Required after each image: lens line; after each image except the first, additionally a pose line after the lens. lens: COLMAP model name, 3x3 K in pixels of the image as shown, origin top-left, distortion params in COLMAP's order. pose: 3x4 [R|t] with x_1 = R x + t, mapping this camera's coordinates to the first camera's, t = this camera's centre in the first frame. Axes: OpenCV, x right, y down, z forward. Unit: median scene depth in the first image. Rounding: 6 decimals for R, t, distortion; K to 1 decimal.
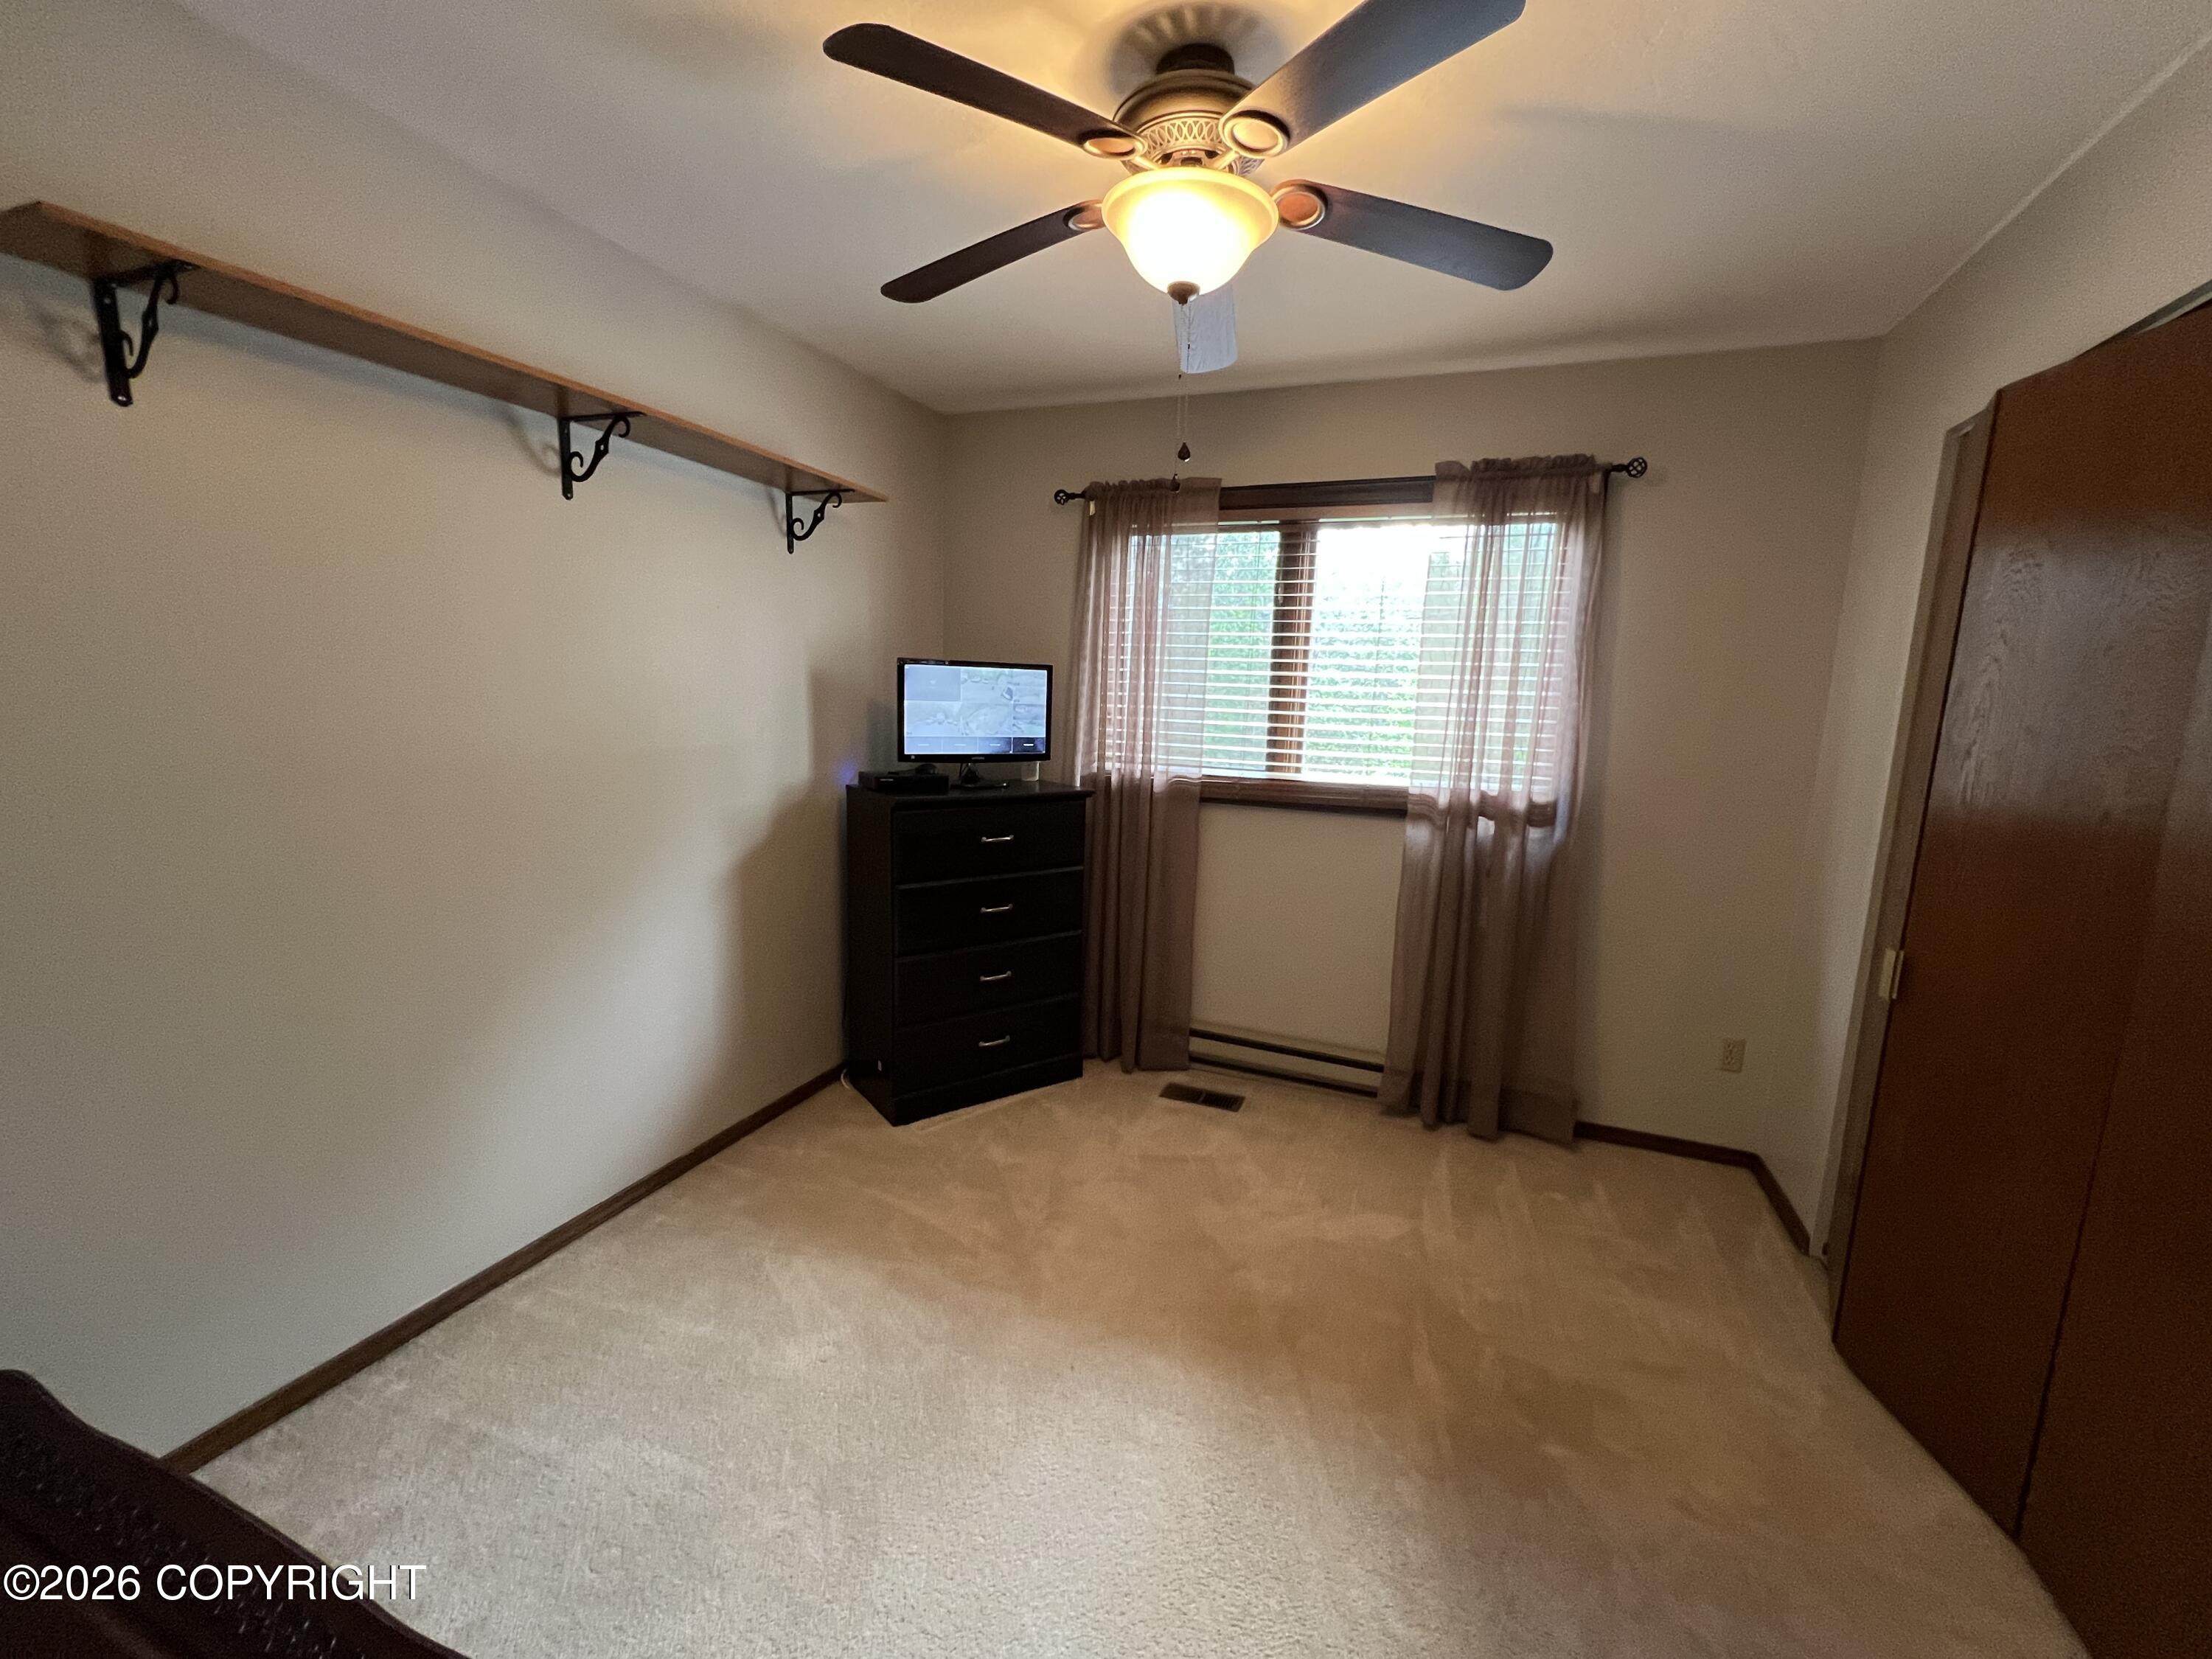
lens RADIAL K [[890.8, 0, 1113.1], [0, 890.8, 828.4], [0, 0, 1]] dist [0.000627, -0.000052]
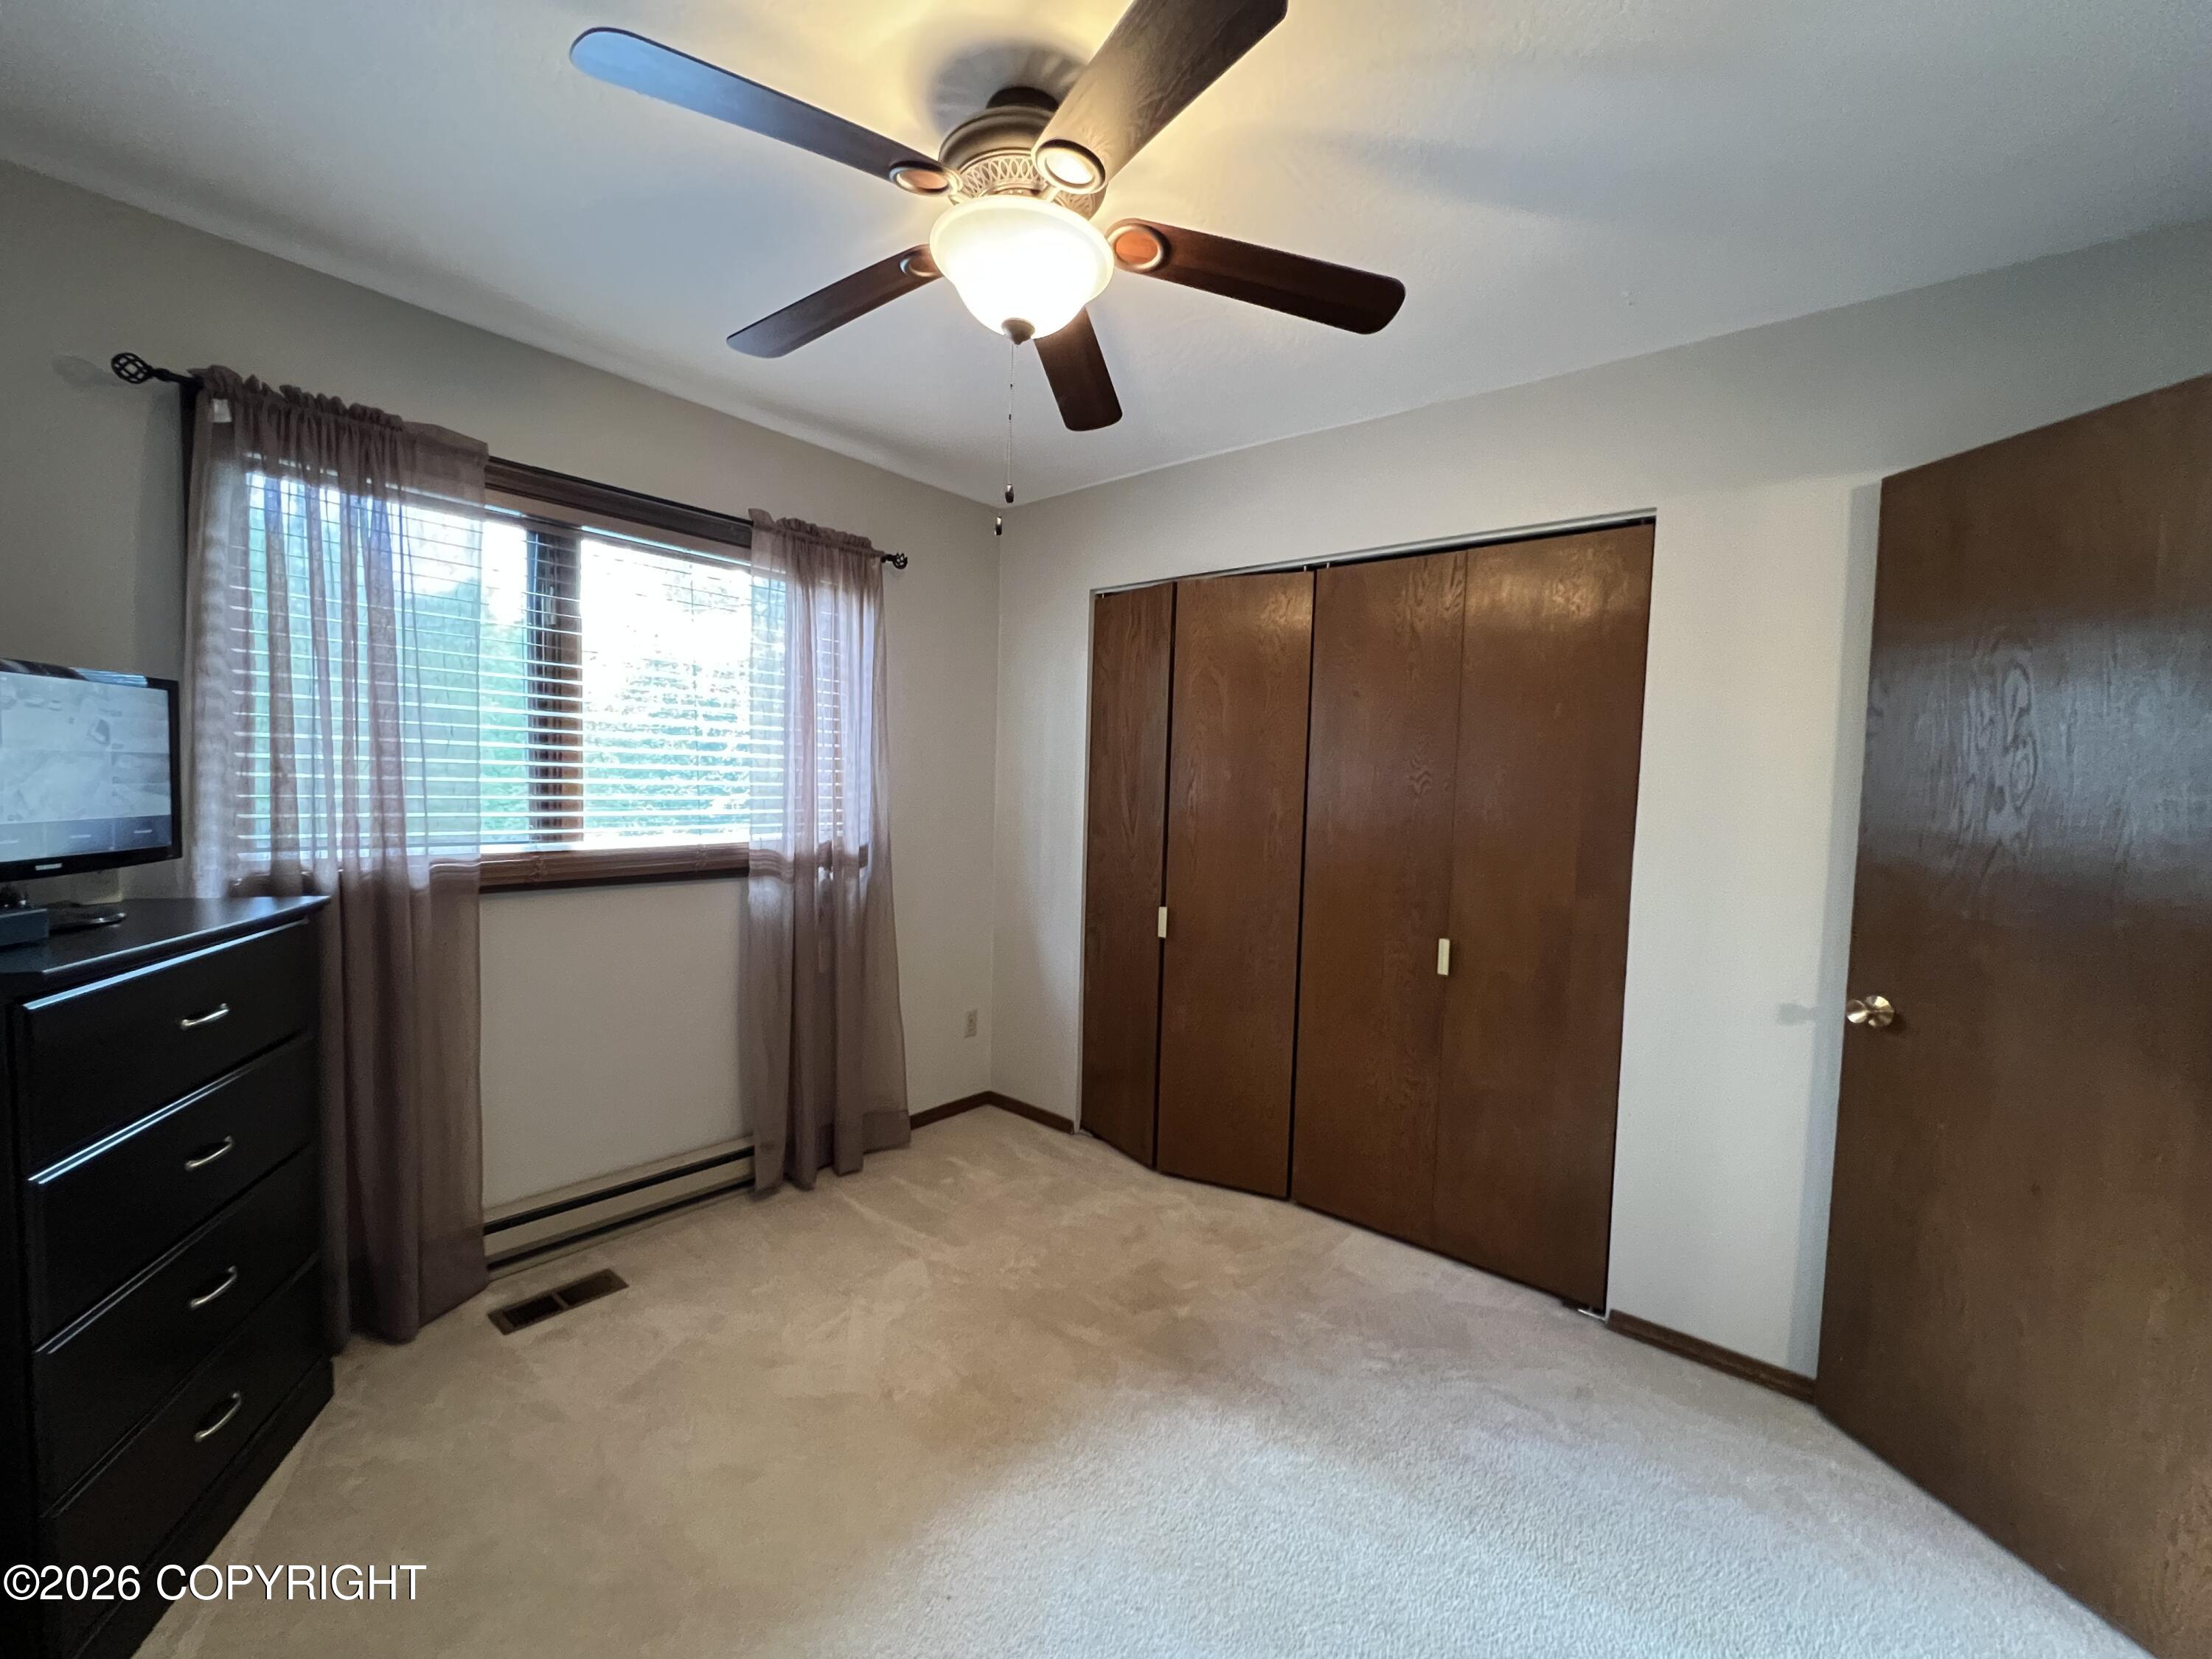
lens RADIAL K [[890.8, 0, 1113.1], [0, 890.8, 828.4], [0, 0, 1]] dist [0.000627, -0.000052]
pose [[0.330423, -0.076201, 0.940752, -0.415004], [0.121573, 0.991868, 0.037641, -0.049363], [-0.935970, 0.101933, 0.337000, 0.315922]]
